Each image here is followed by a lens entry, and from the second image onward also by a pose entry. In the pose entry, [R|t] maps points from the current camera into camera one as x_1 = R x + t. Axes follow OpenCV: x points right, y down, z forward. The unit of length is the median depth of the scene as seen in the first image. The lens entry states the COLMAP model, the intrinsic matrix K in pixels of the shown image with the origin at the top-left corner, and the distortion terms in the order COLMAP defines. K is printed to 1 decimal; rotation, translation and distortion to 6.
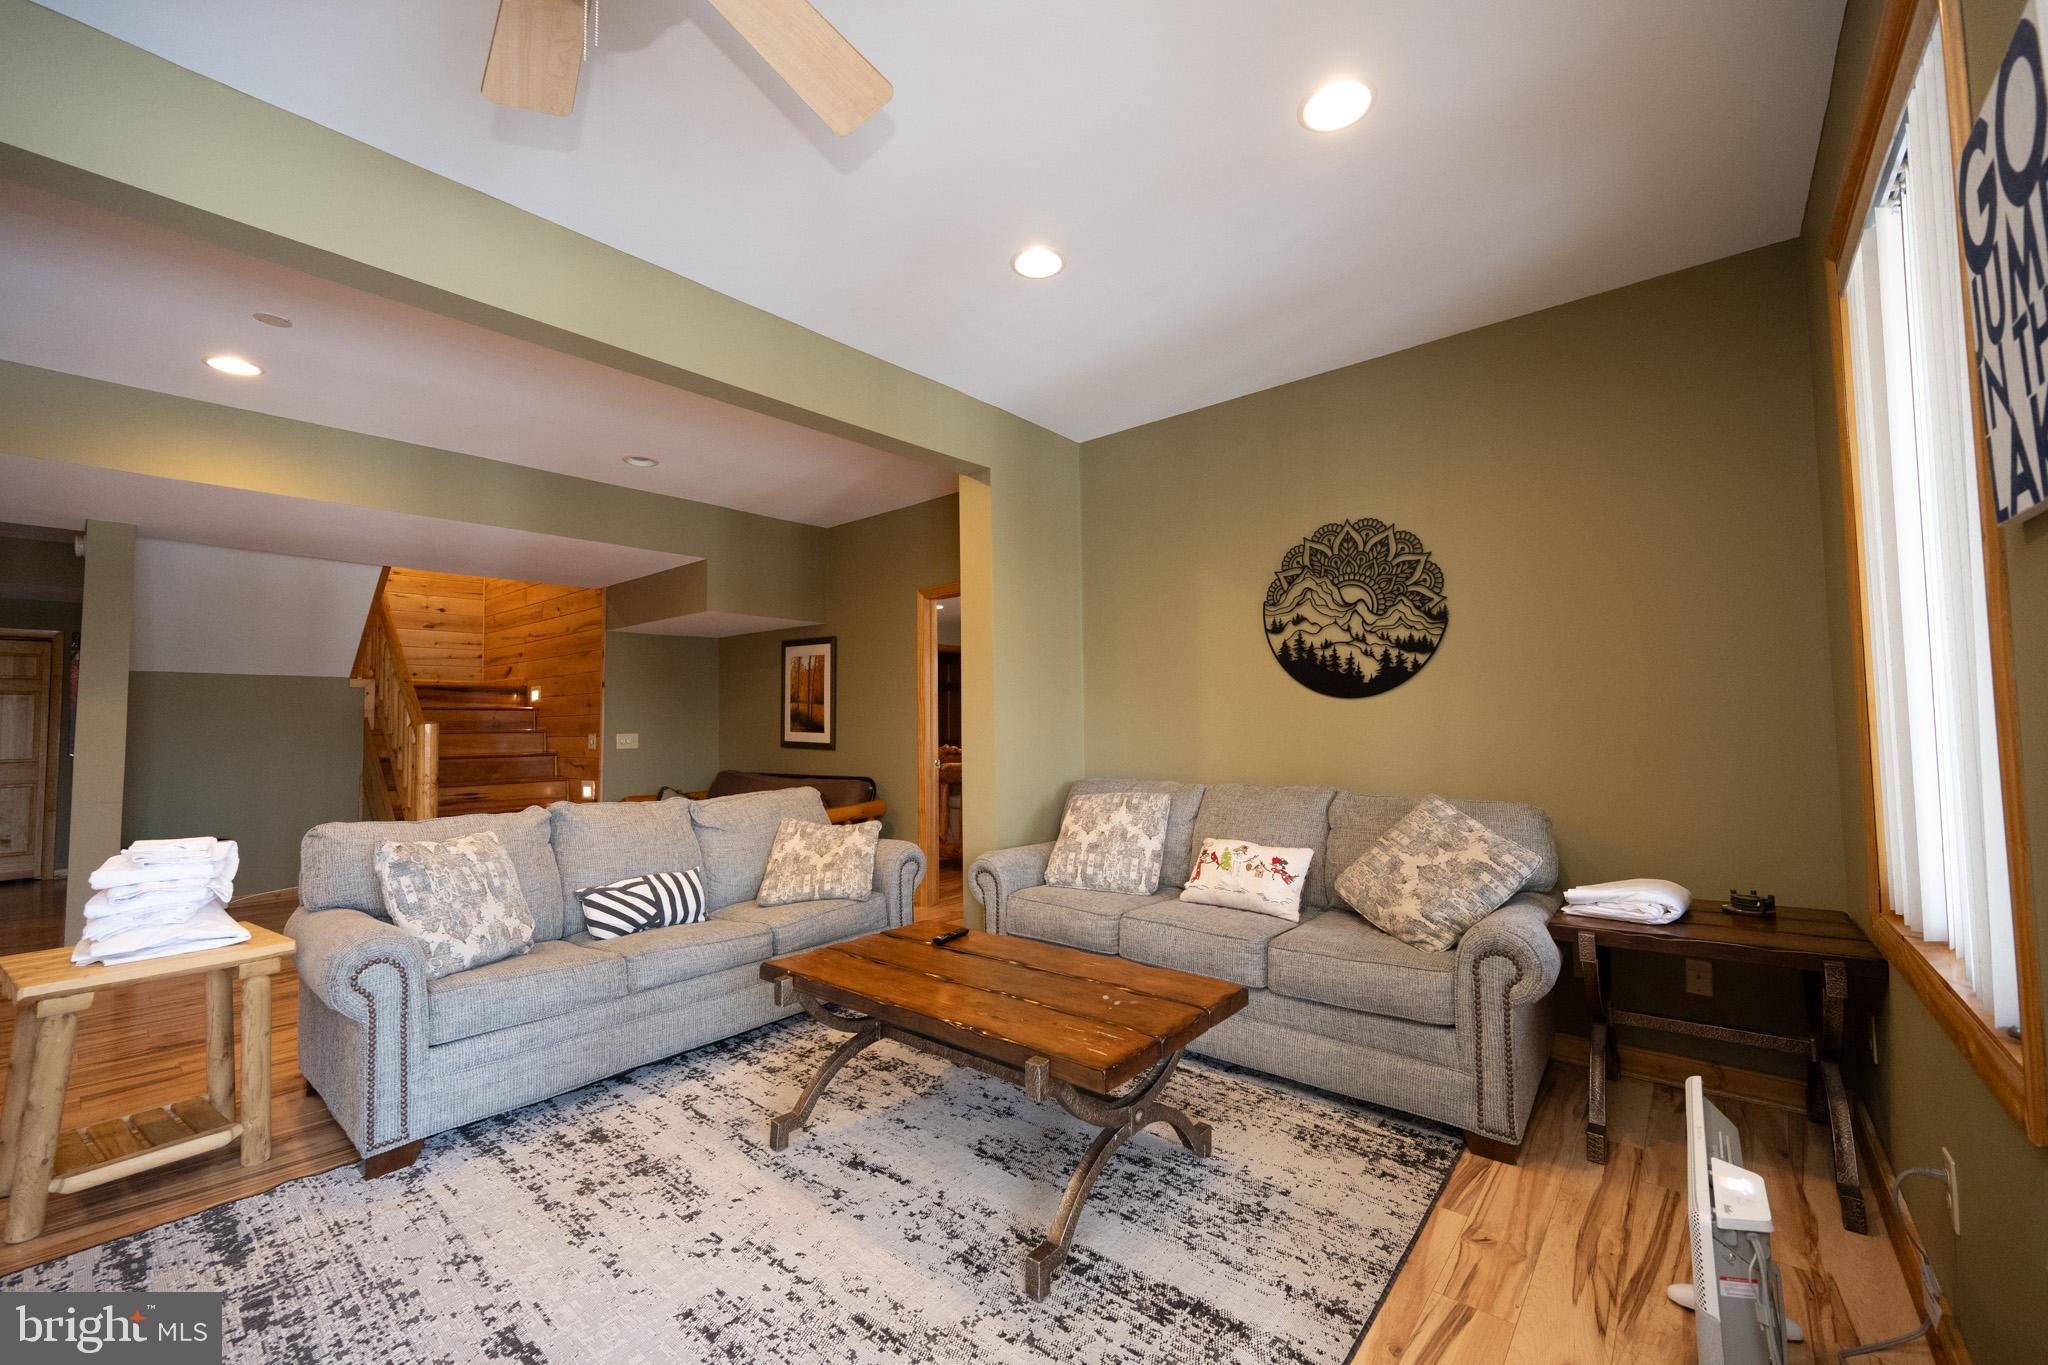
lens RADIAL K [[823.9, 0, 1009.8], [0, 823.9, 688.5], [0, 0, 1]] dist [-0.000333, -0.000346]
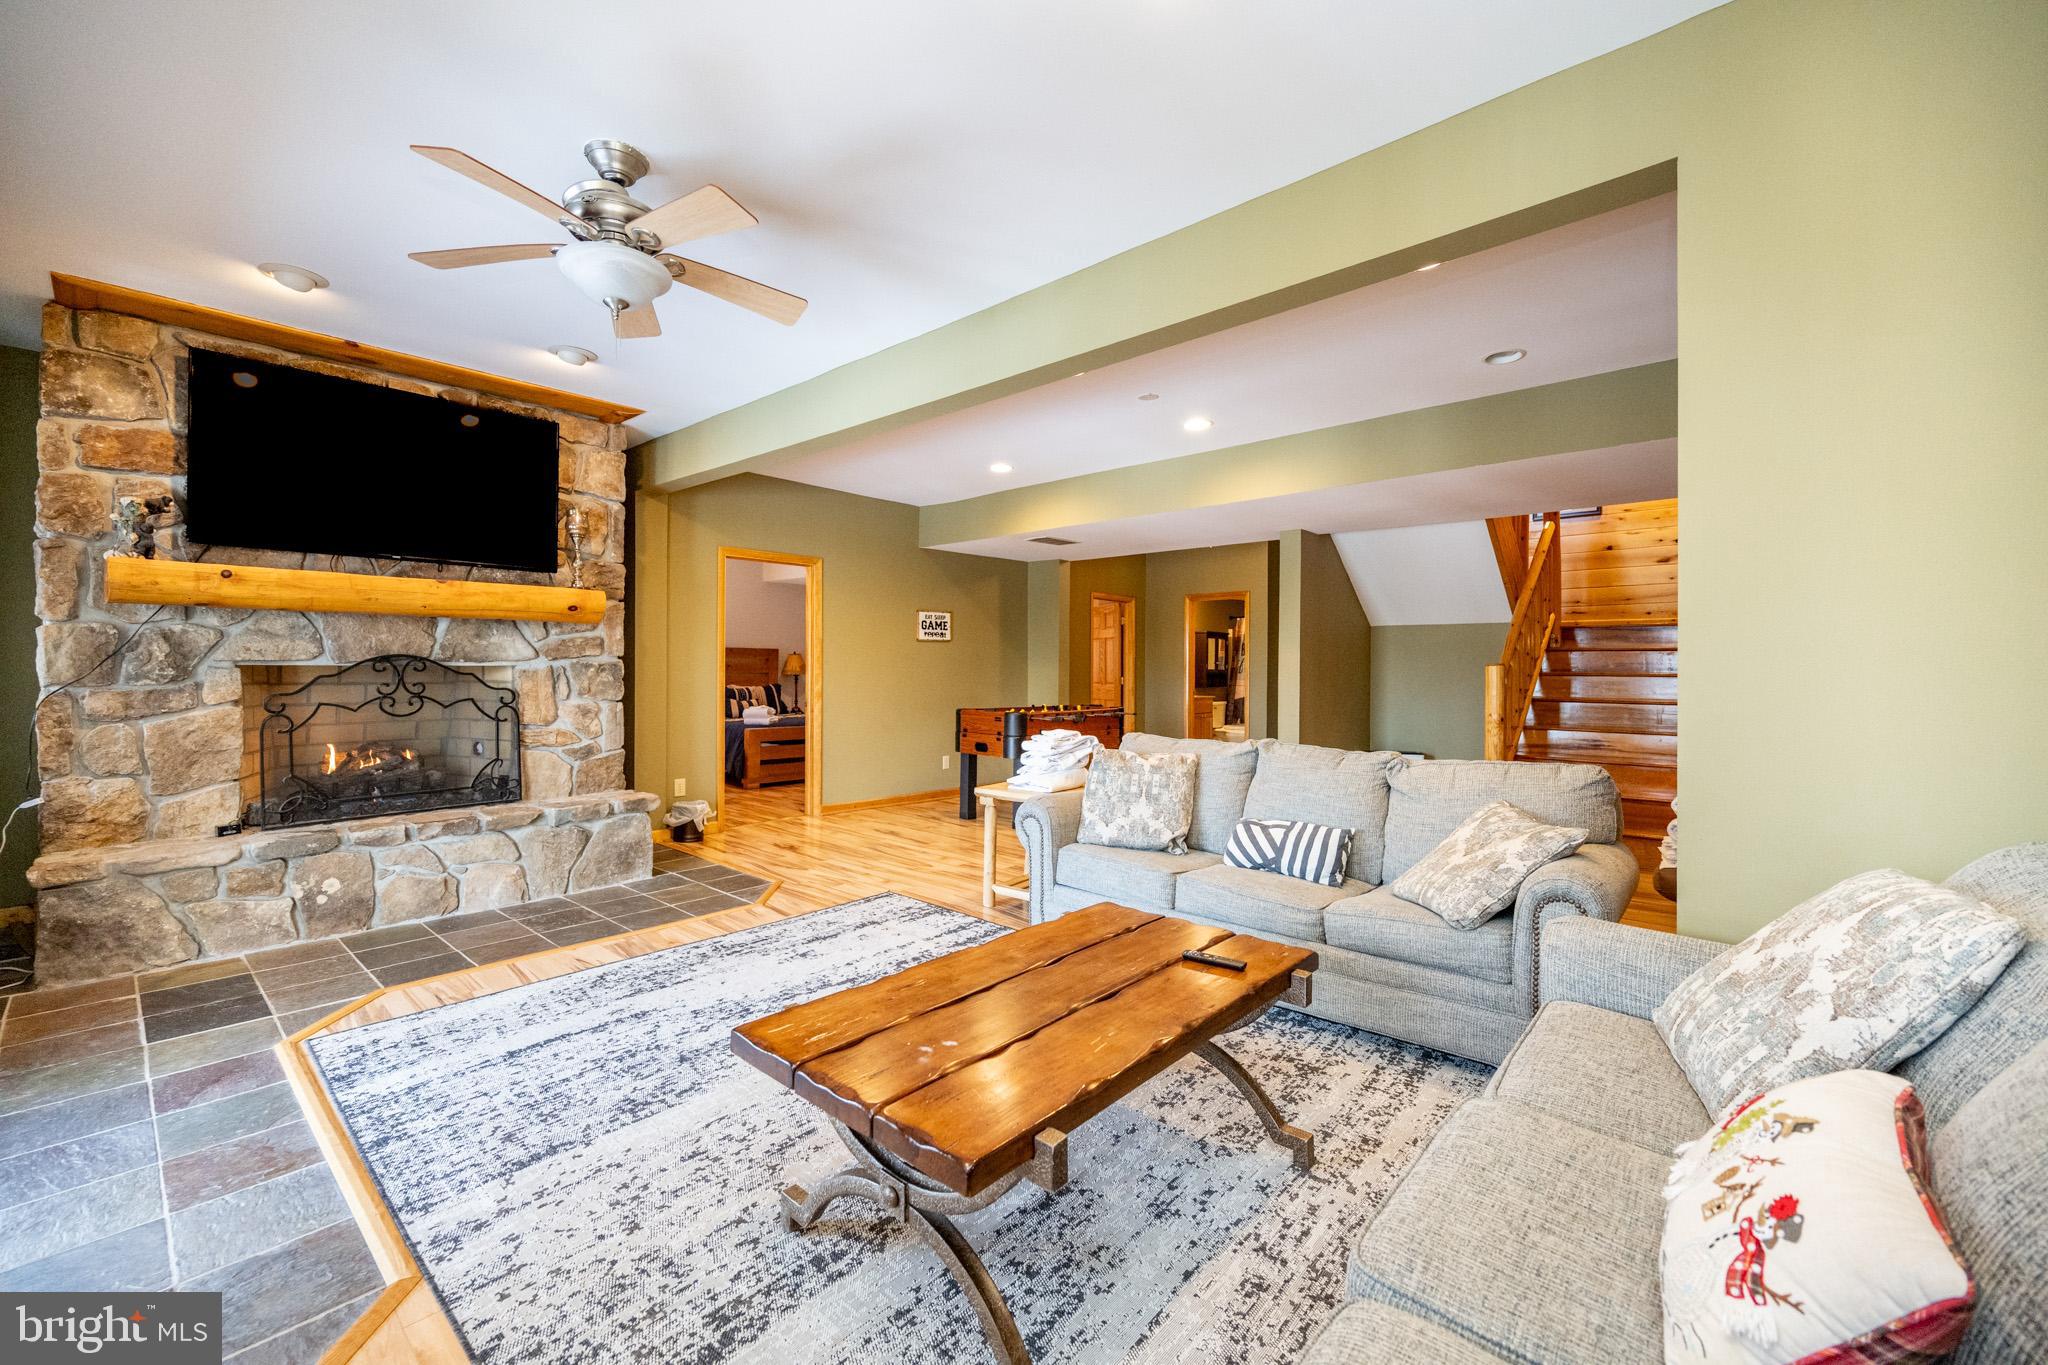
lens RADIAL K [[823.9, 0, 1035.7], [0, 823.9, 669.8], [0, 0, 1]] dist [-0.000333, -0.000346]
pose [[-0.021174, 0.015490, -0.999656, 0.663140], [0.038962, 0.999133, 0.014656, 0.021066], [0.999016, -0.038638, -0.021759, 0.854096]]
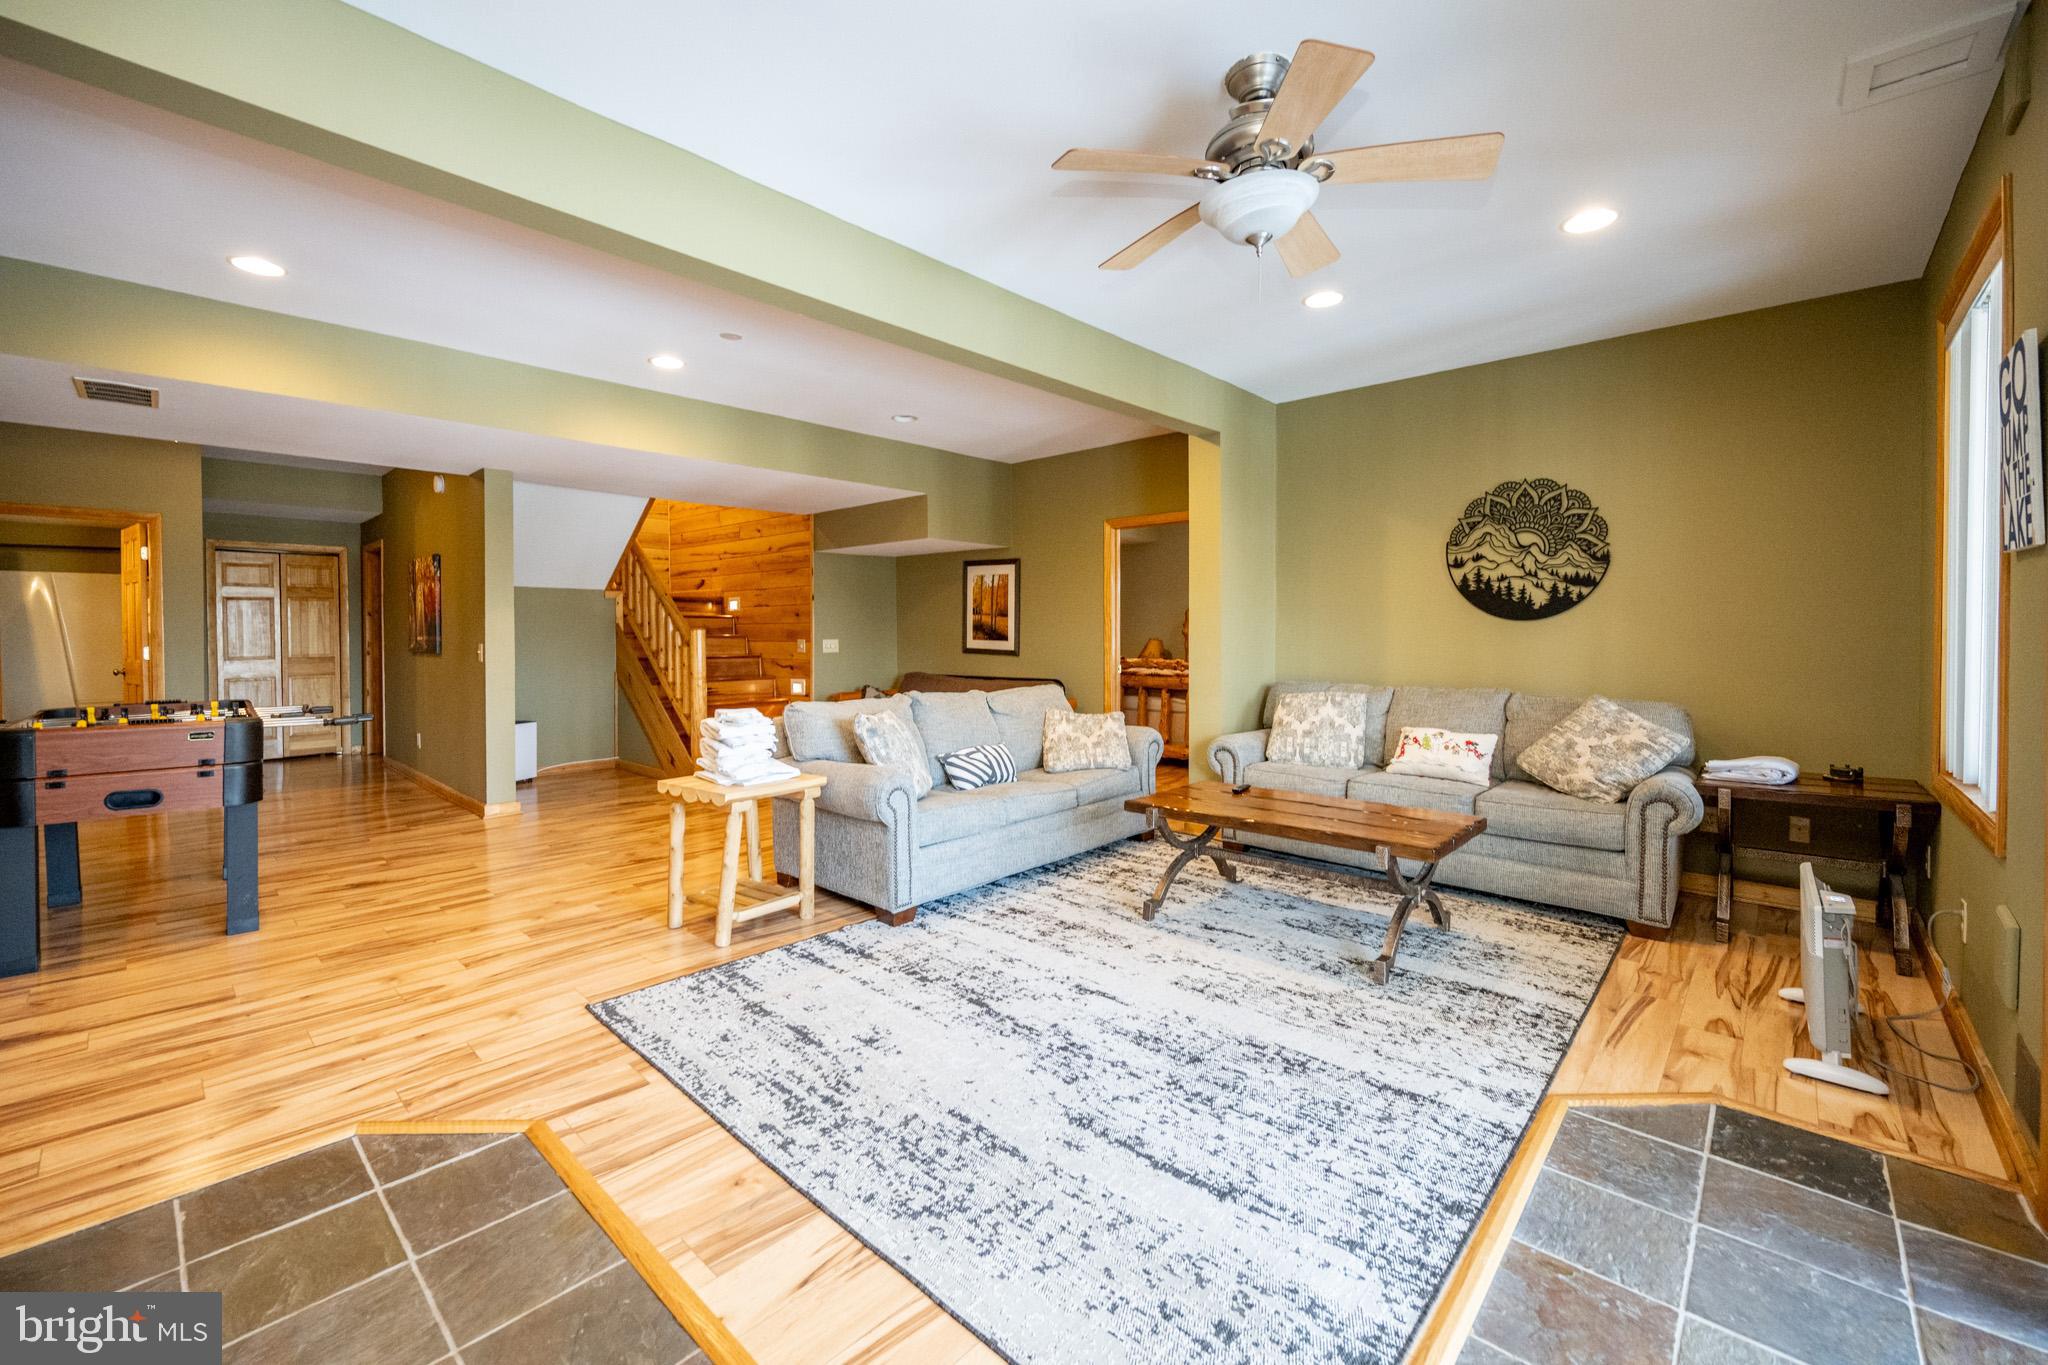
lens RADIAL K [[823.9, 0, 1006.6], [0, 823.9, 650.1], [0, 0, 1]] dist [-0.000333, -0.000346]
pose [[0.998276, 0.012996, -0.057240, -0.393534], [-0.009260, 0.997838, 0.065062, -0.023729], [0.057962, -0.064419, 0.996238, -0.409653]]
